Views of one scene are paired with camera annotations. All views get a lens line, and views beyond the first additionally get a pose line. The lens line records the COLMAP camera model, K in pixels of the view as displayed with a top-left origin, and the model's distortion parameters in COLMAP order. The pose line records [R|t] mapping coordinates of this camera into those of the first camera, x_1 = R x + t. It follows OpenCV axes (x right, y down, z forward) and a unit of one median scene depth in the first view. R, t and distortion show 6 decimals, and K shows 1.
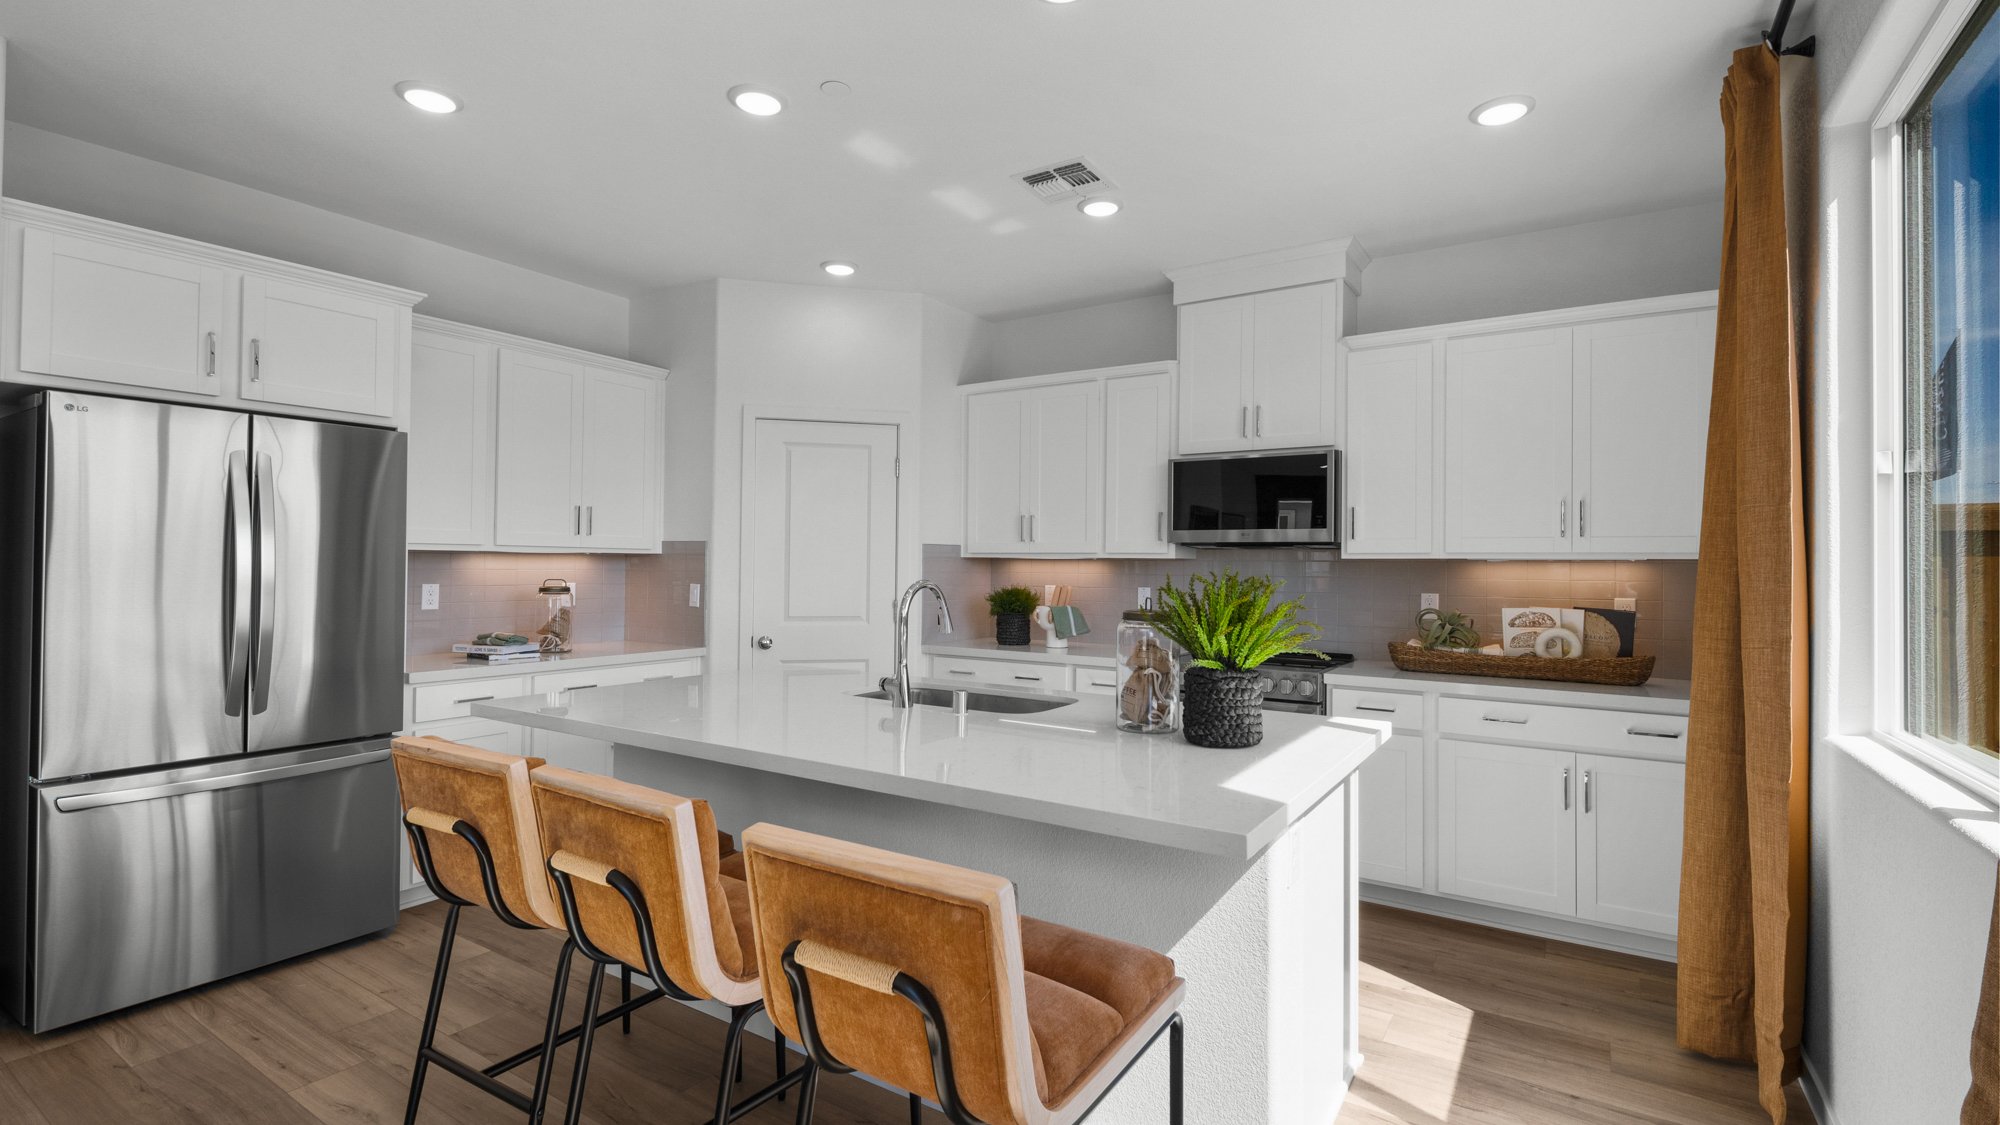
lens RADIAL K [[899.8, 0, 991.3], [0, 899.8, 551.1], [0, 0, 1]] dist [0.003379, -0.001188]
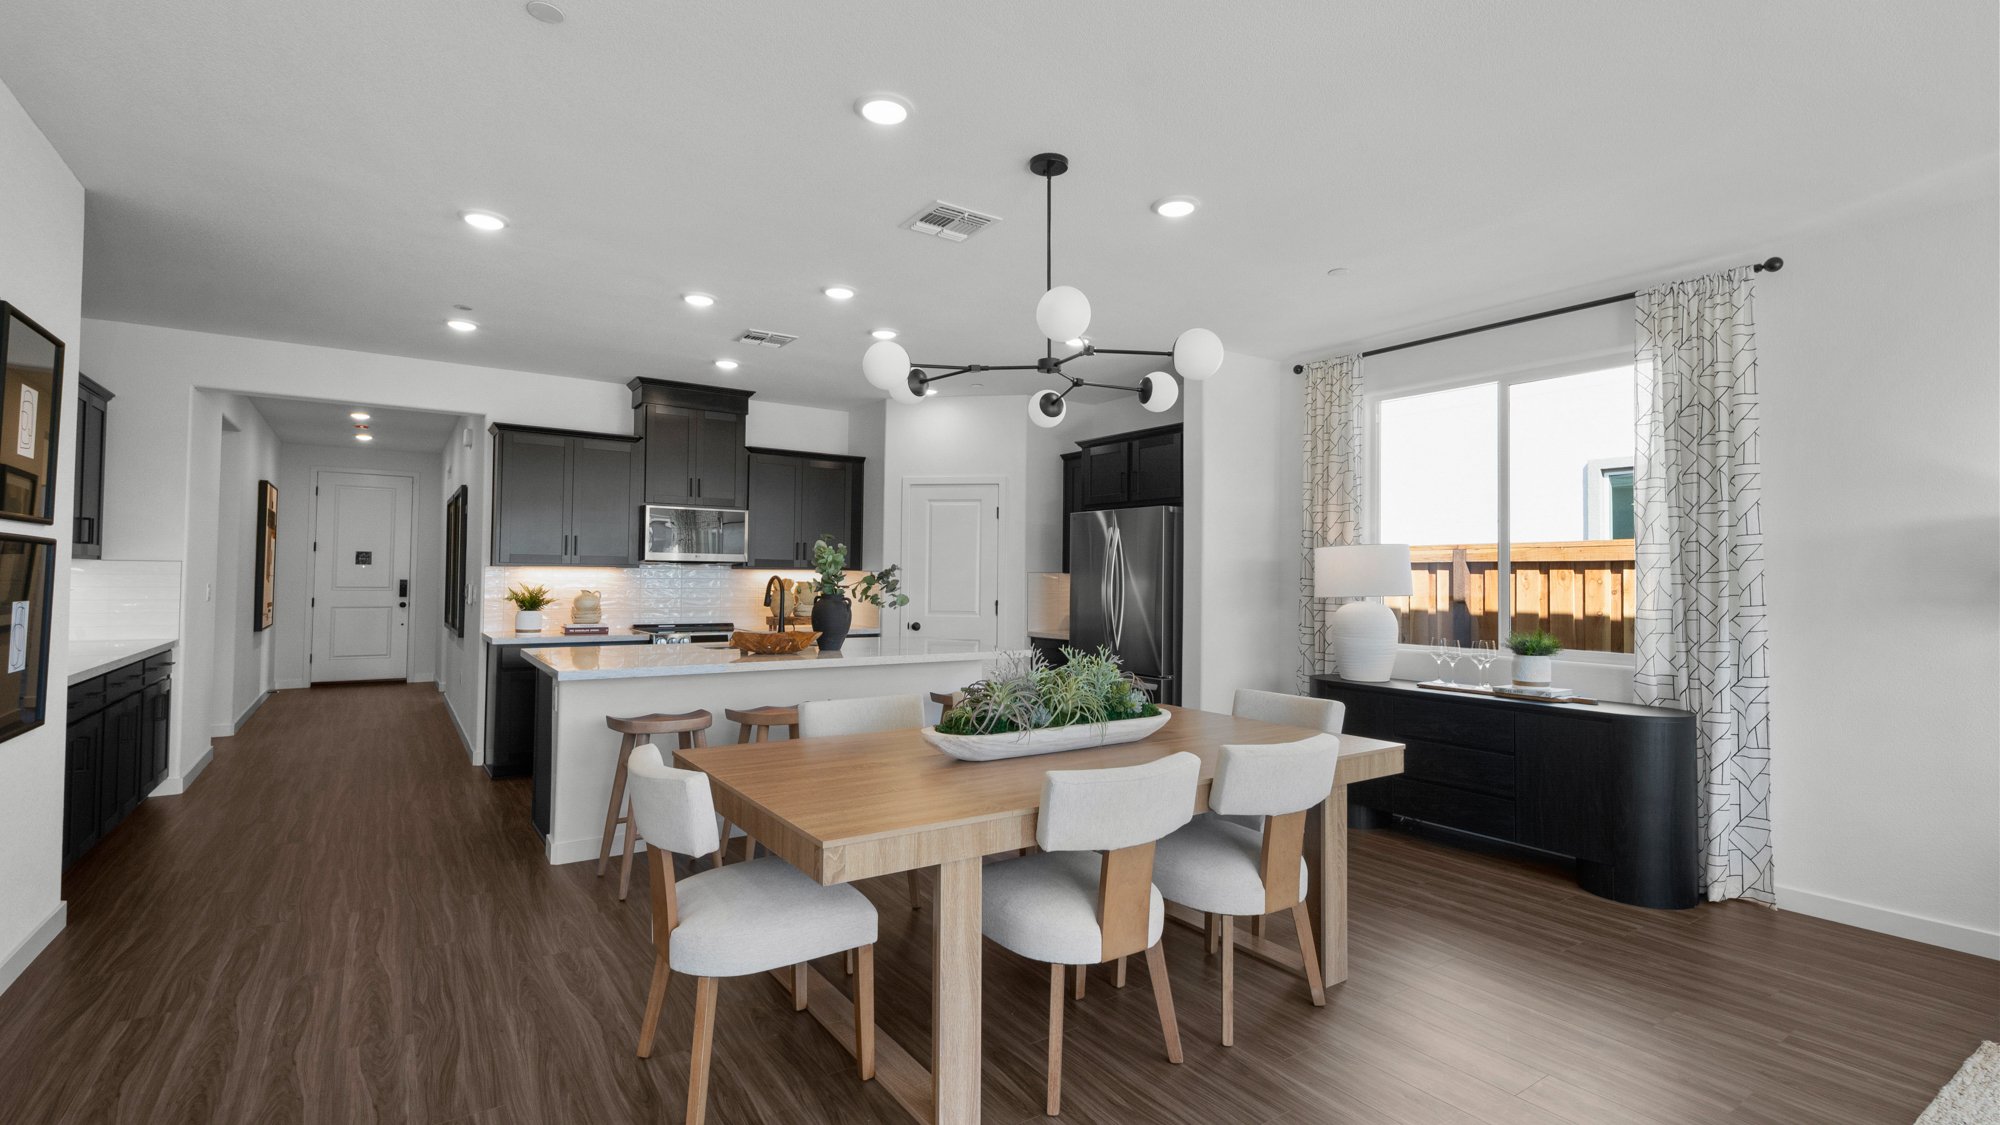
lens RADIAL K [[899.8, 0, 1000.4], [0, 899.8, 550.2], [0, 0, 1]] dist [0.003379, -0.001188]
pose [[0.915321, -0.012974, -0.402517, 0.589314], [0.006072, 0.999812, -0.018417, -0.002625], [0.402680, 0.014413, 0.915227, -0.444212]]
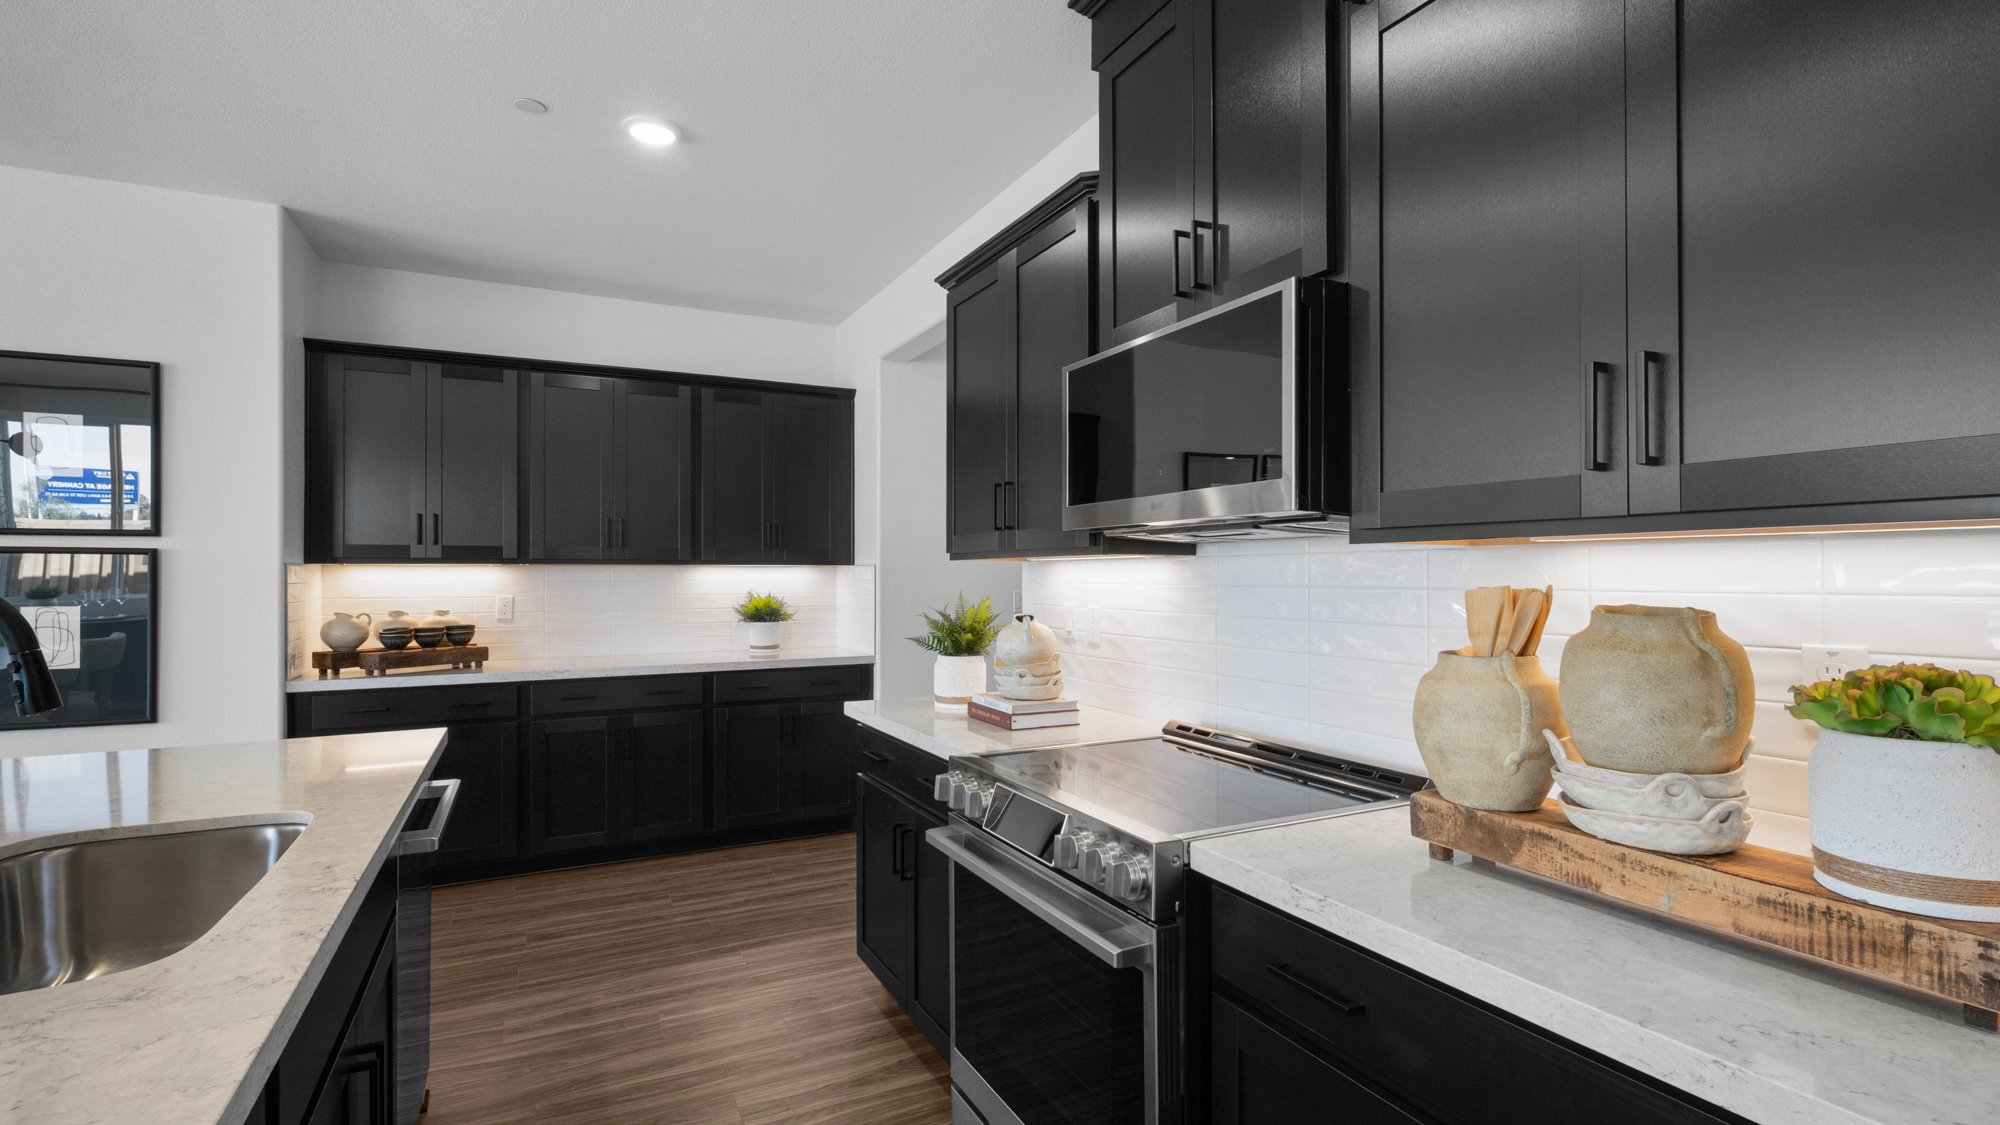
lens RADIAL K [[899.8, 0, 1019.9], [0, 899.8, 575.1], [0, 0, 1]] dist [0.003379, -0.001188]
pose [[-0.508844, -0.008741, -0.860815, -0.165811], [0.013114, 0.999754, -0.017904, 0.016899], [0.860759, -0.020399, -0.508604, 1.028221]]
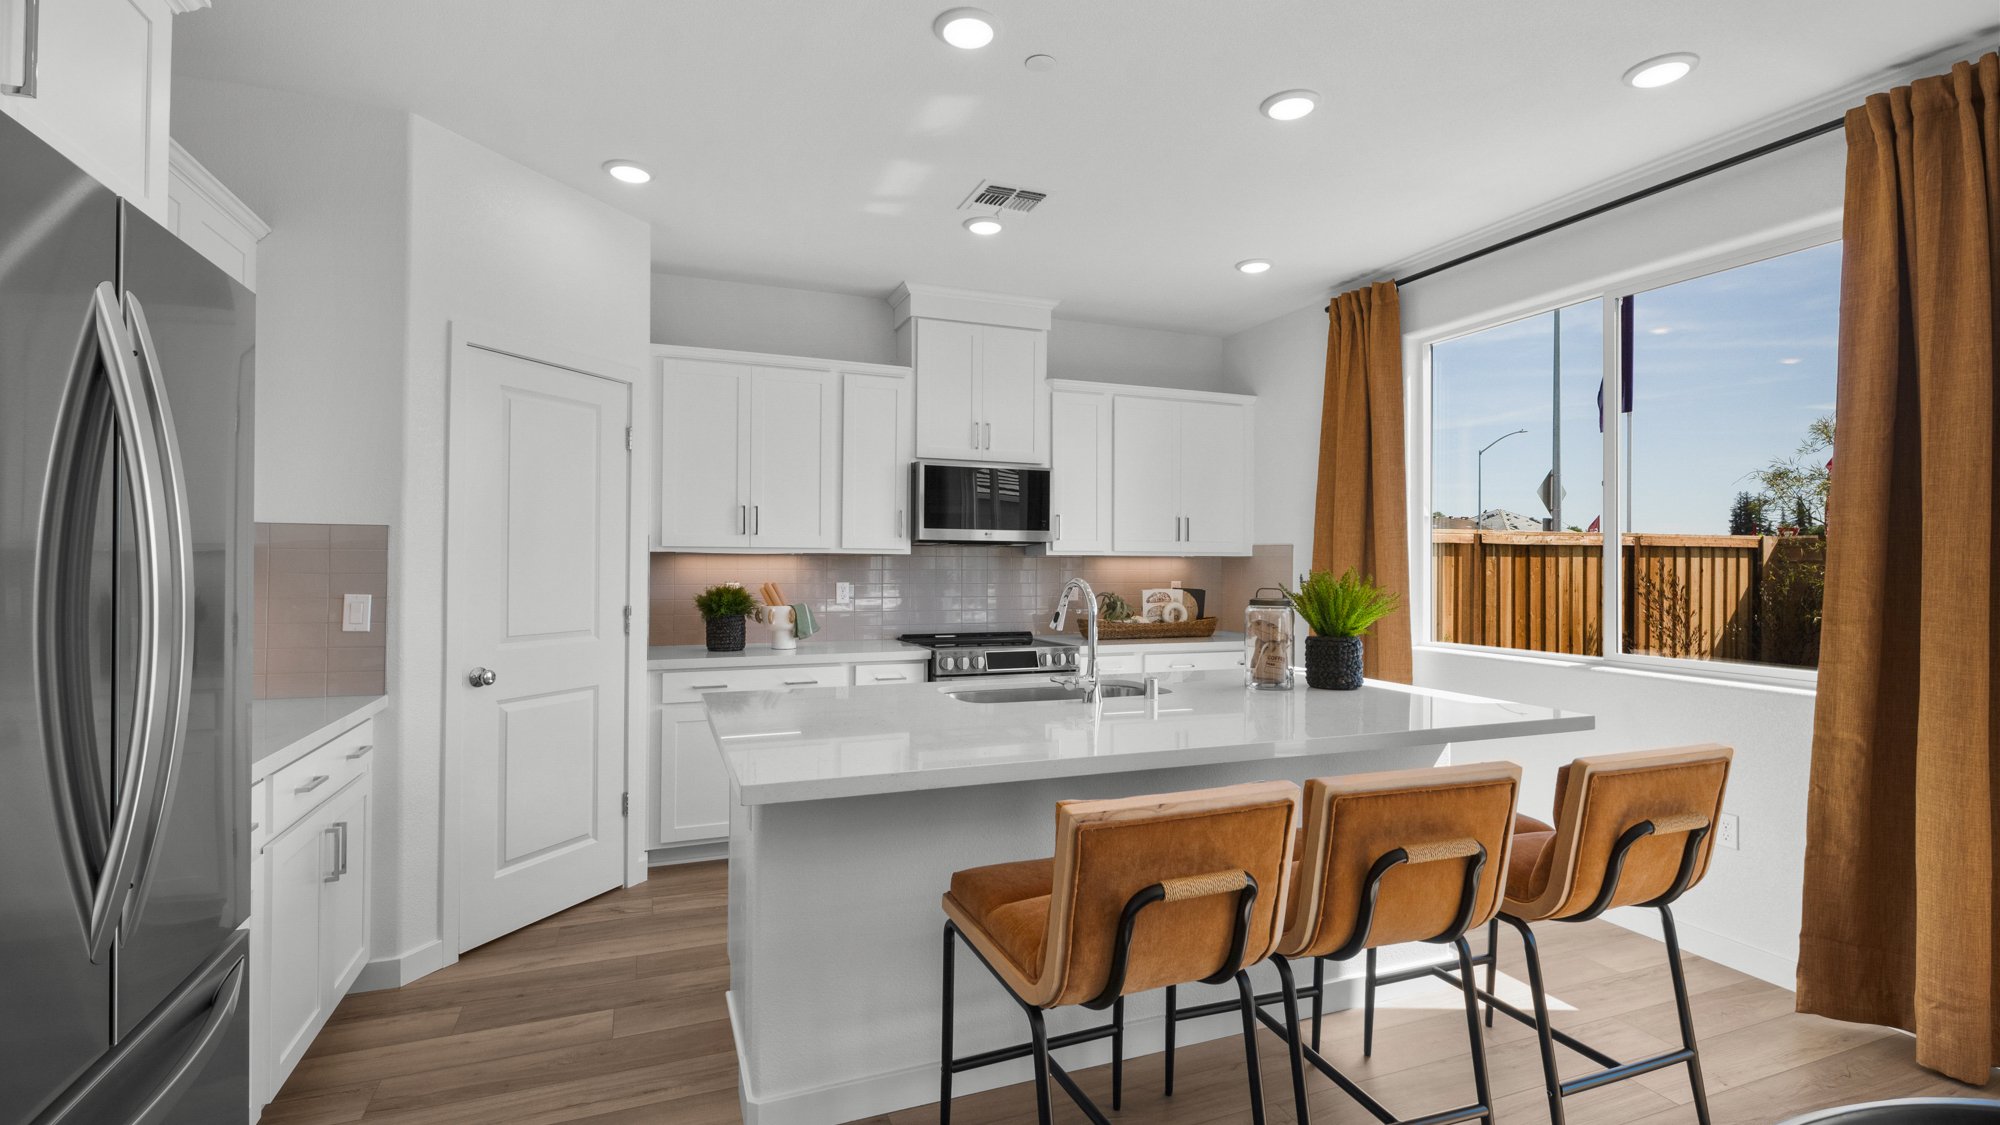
lens RADIAL K [[899.8, 0, 997.6], [0, 899.8, 555.2], [0, 0, 1]] dist [0.003379, -0.001188]
pose [[0.577714, 0.000210, 0.816239, -0.653335], [-0.013791, 0.999860, 0.009503, -0.002472], [-0.816122, -0.016747, 0.577636, 0.322653]]
